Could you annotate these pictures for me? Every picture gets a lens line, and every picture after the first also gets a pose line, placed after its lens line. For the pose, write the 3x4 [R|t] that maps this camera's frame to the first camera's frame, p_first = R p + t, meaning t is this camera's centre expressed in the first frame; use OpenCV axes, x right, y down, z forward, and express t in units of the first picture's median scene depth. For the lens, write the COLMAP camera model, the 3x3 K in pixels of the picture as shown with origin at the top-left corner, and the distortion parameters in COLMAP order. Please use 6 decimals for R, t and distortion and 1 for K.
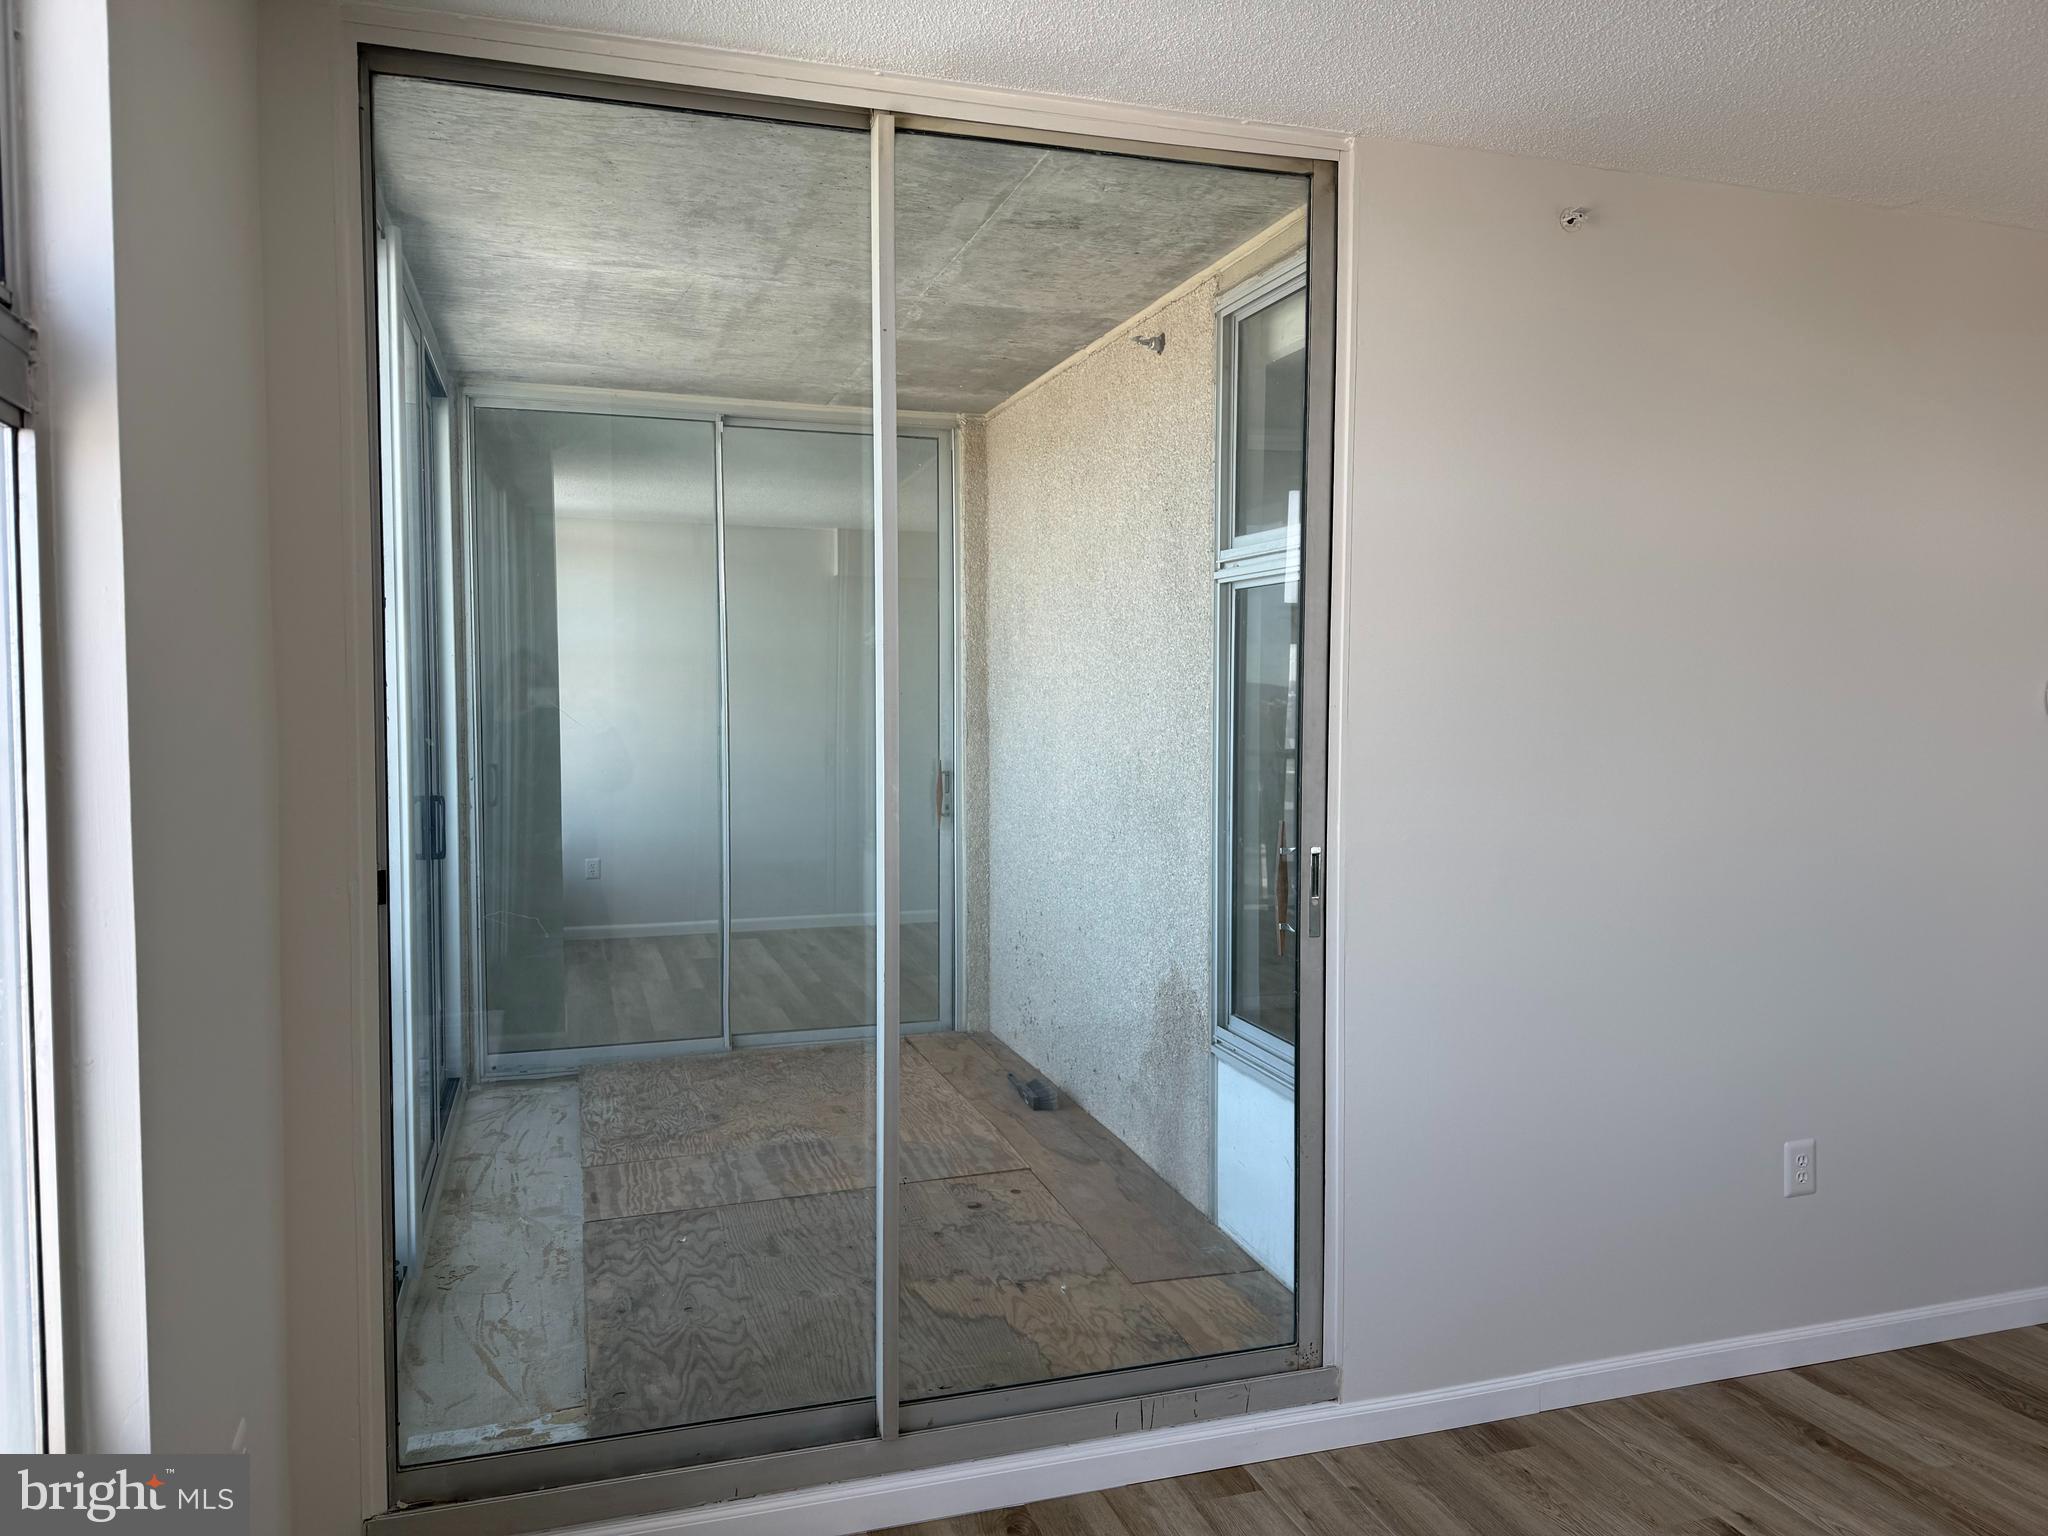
lens RADIAL K [[1464.6, 0, 1024.0], [0, 1464.6, 768.0], [0, 0, 1]] dist [0.008436, 0.002490]
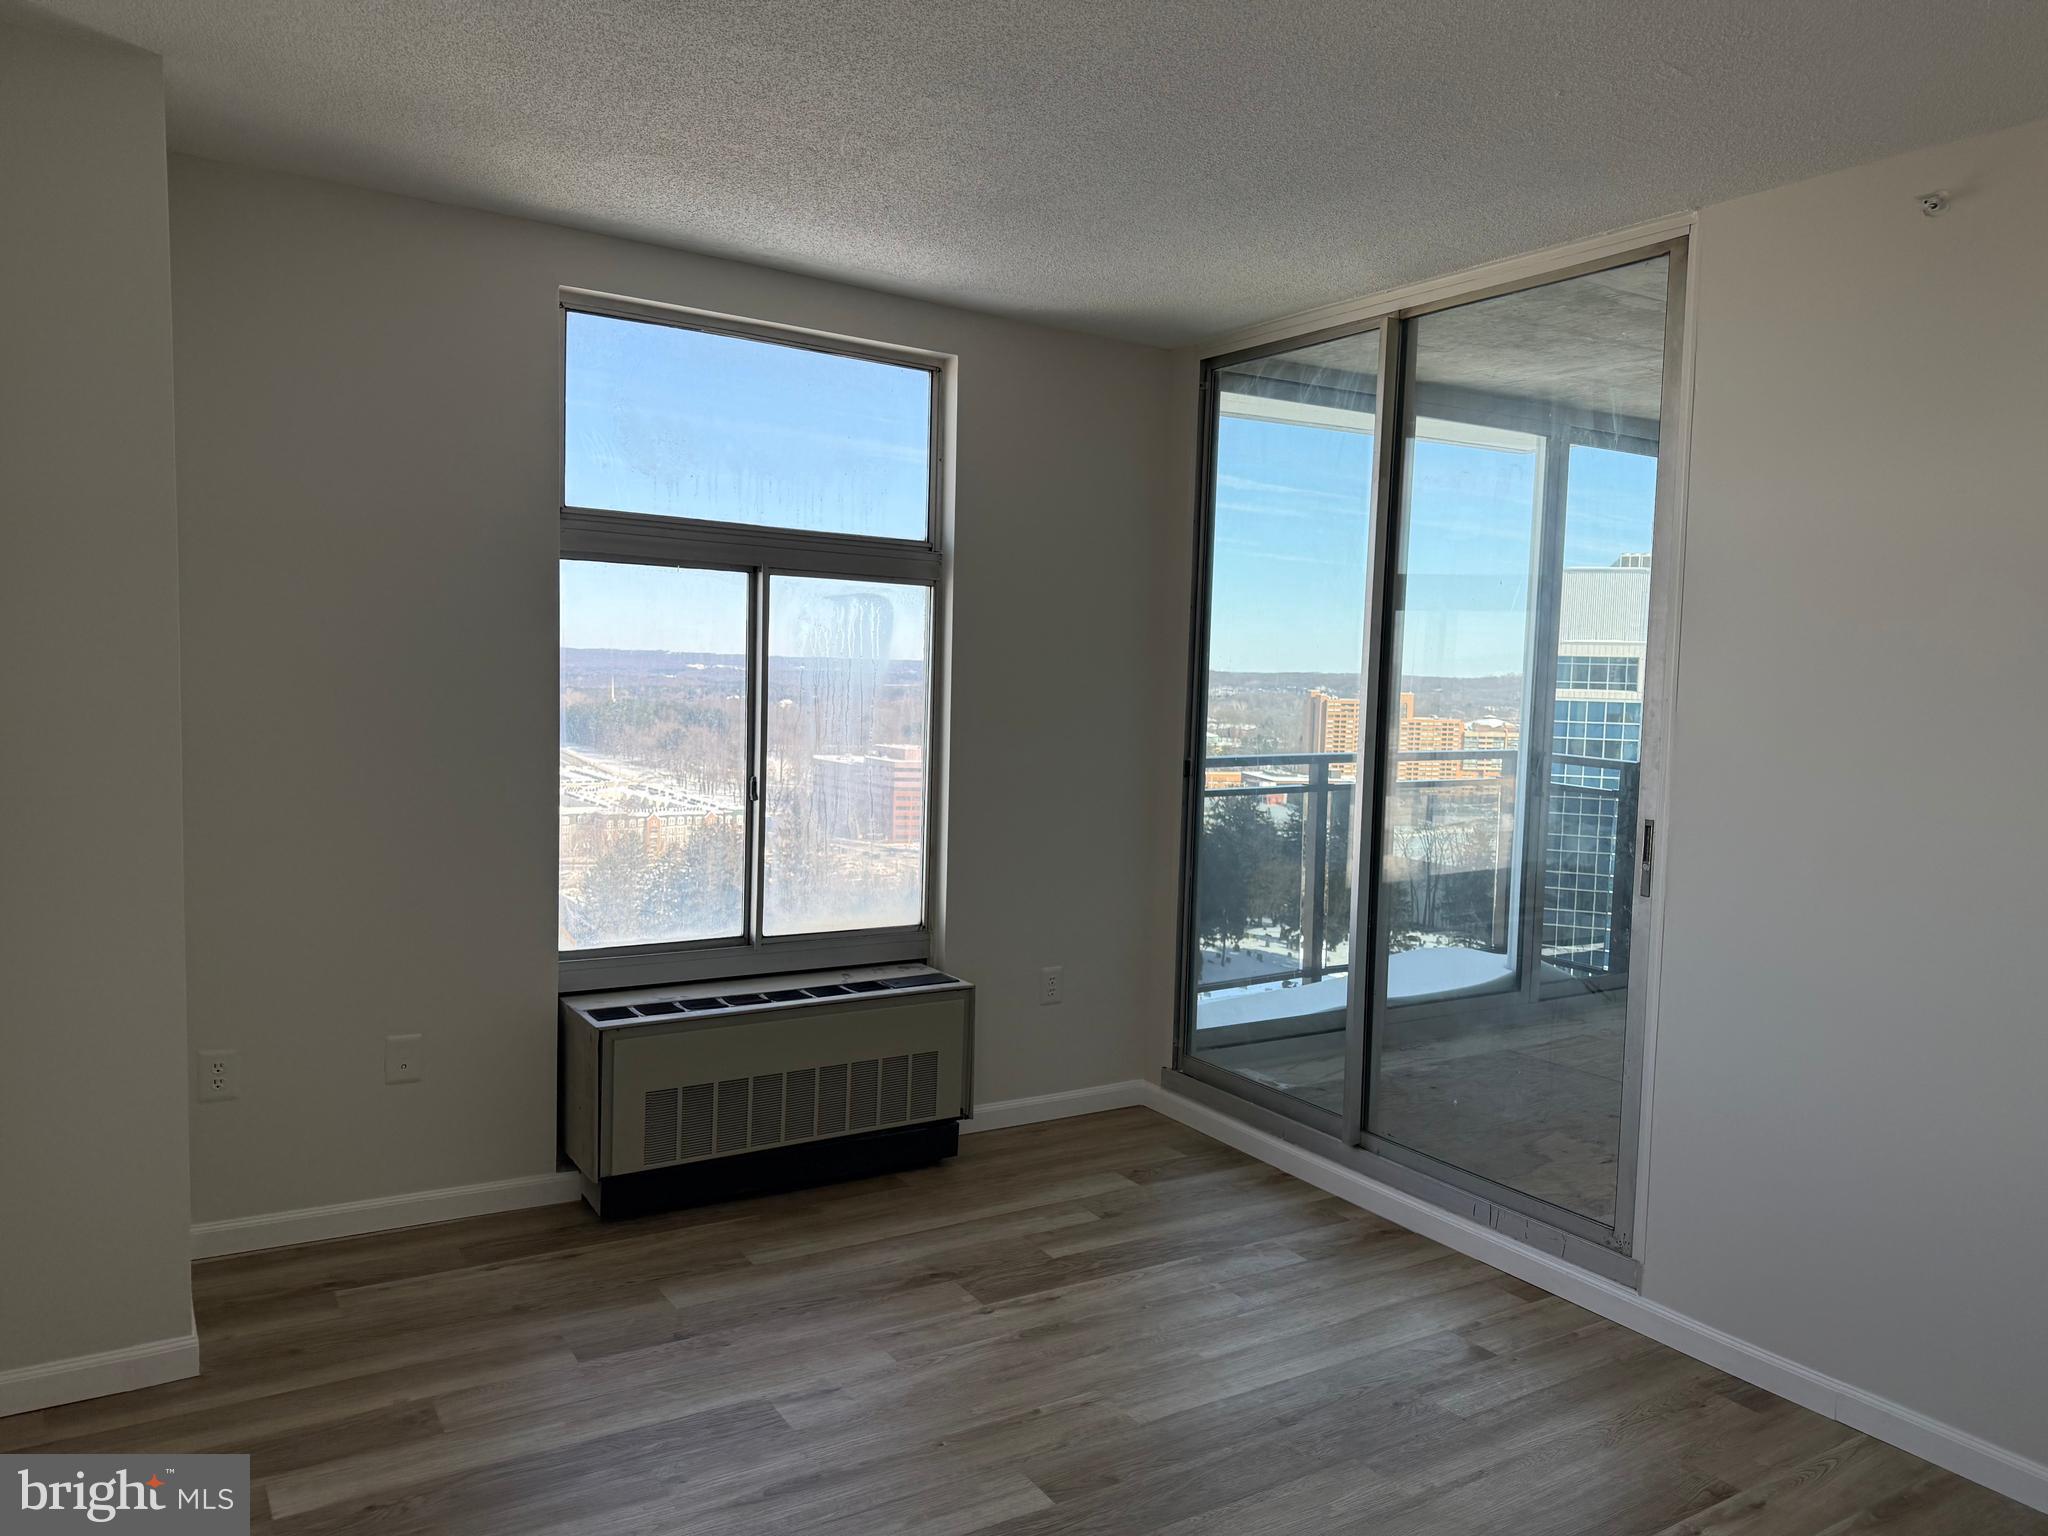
lens RADIAL K [[1439.5, 0, 1024.0], [0, 1439.5, 768.0], [0, 0, 1]] dist [0.072801, -0.092645]
pose [[0.264089, 0.084167, -0.960819, 0.983824], [-0.080806, 0.994614, 0.064917, -0.021721], [0.961107, 0.060496, 0.269468, 0.150871]]
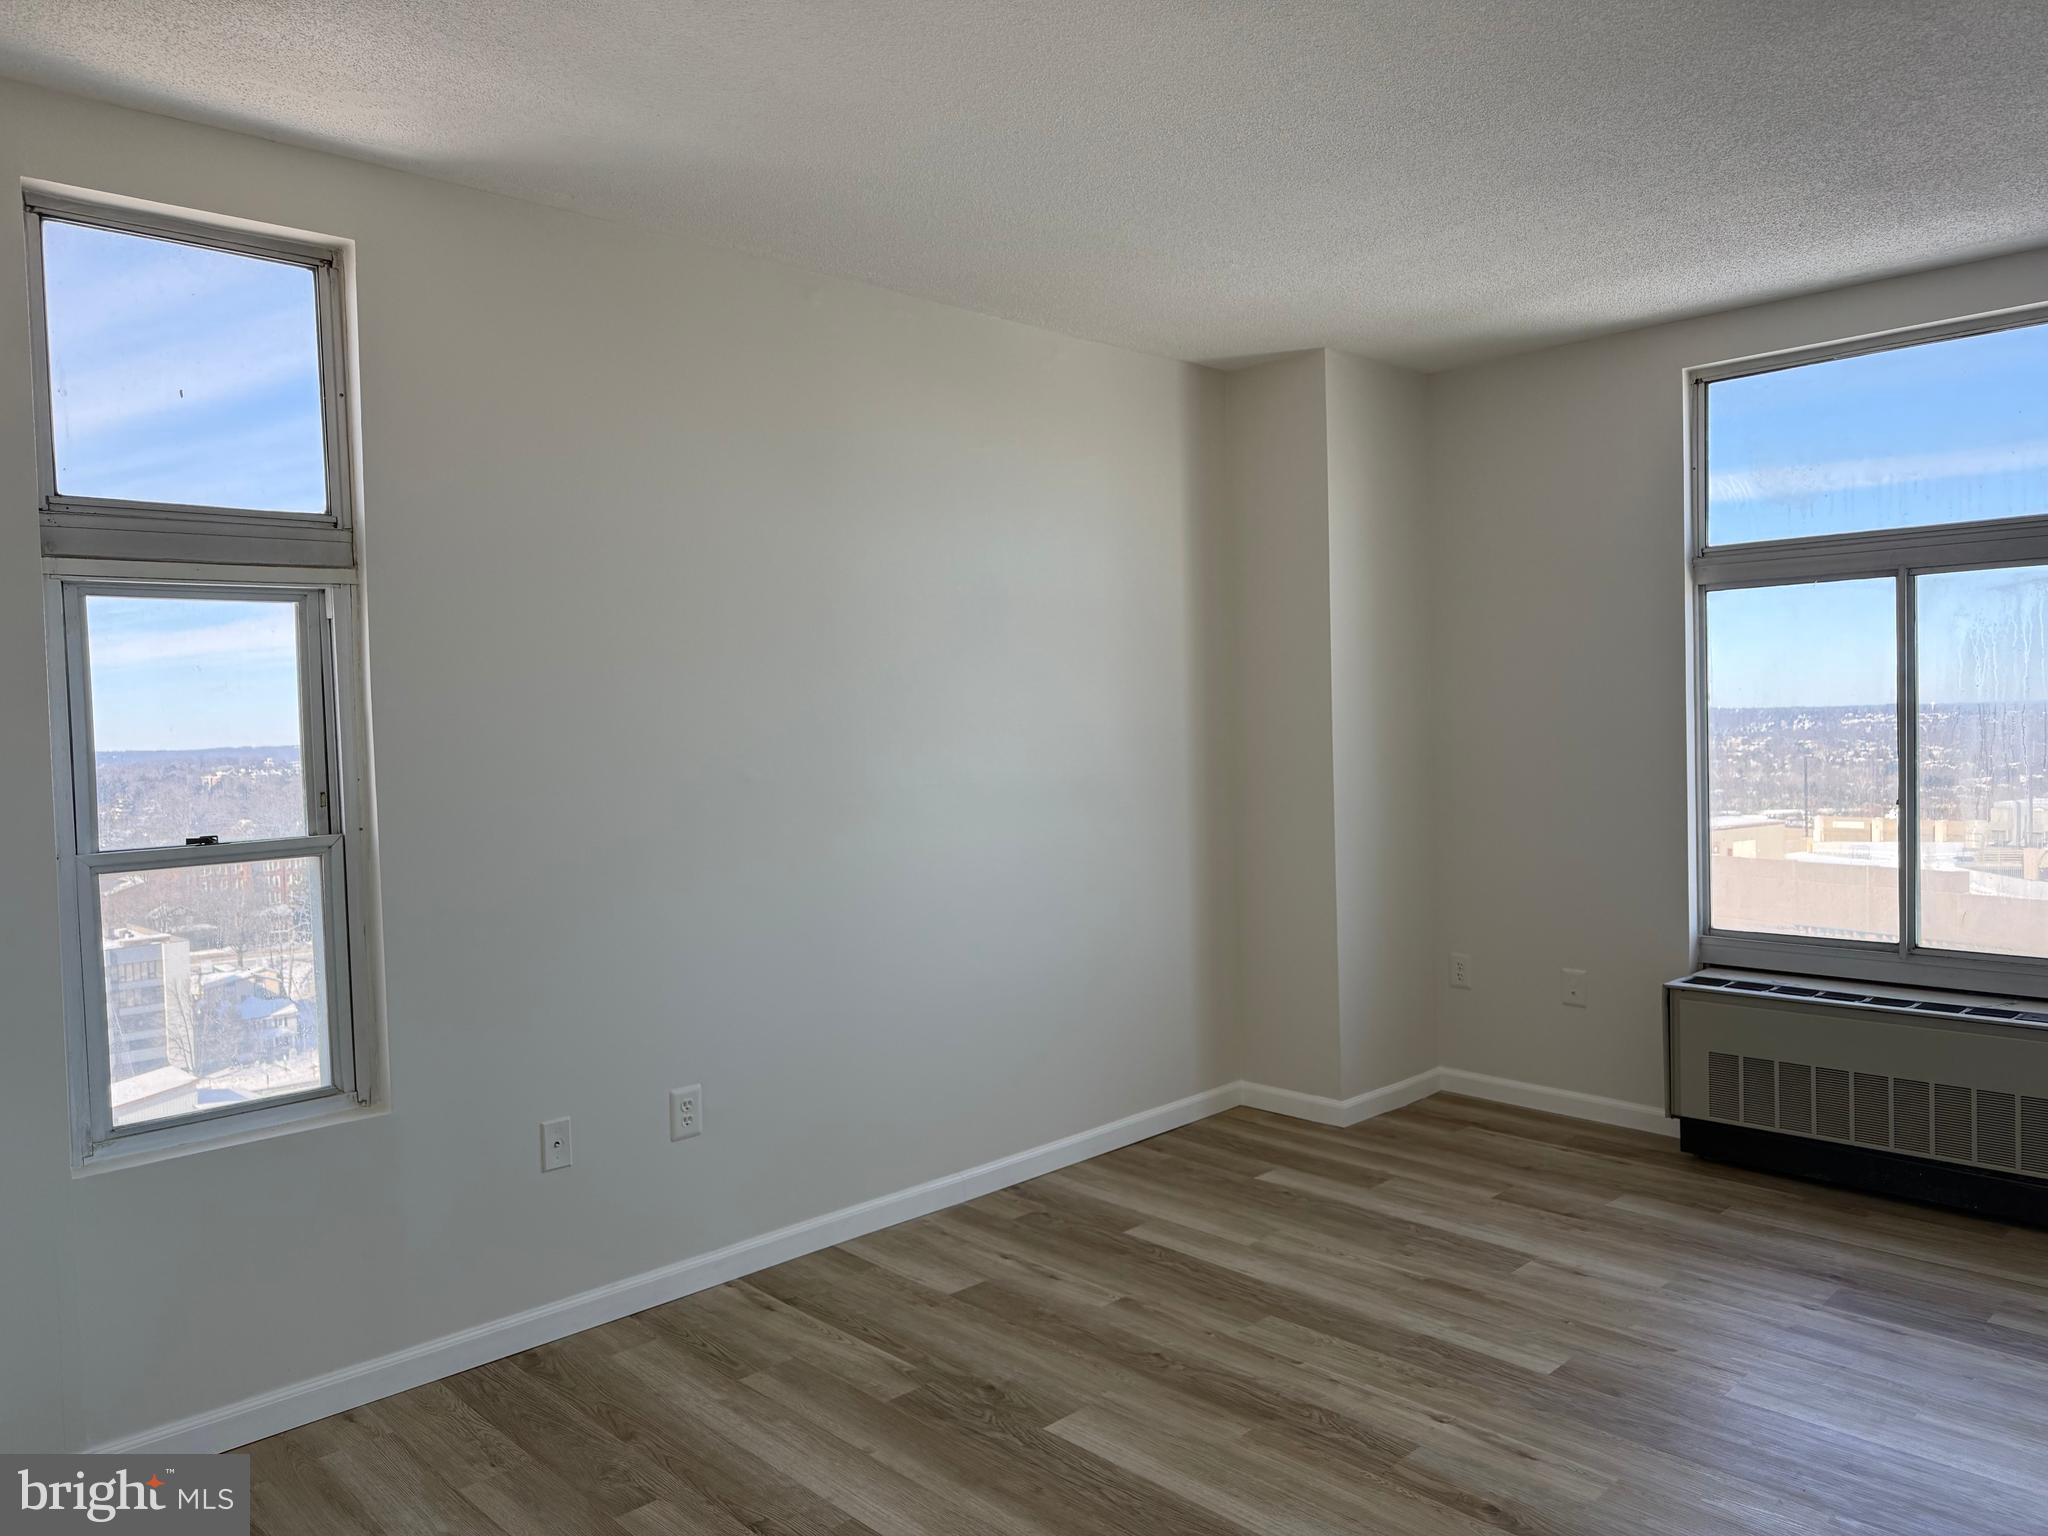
lens RADIAL K [[1429.1, 0, 1024.0], [0, 1429.1, 768.0], [0, 0, 1]] dist [0.006748, 0.001070]
pose [[-0.888868, 0.042820, -0.456158, 0.950474], [0.009514, 0.997133, 0.075064, -0.024506], [0.458064, 0.062382, -0.886727, 0.967084]]
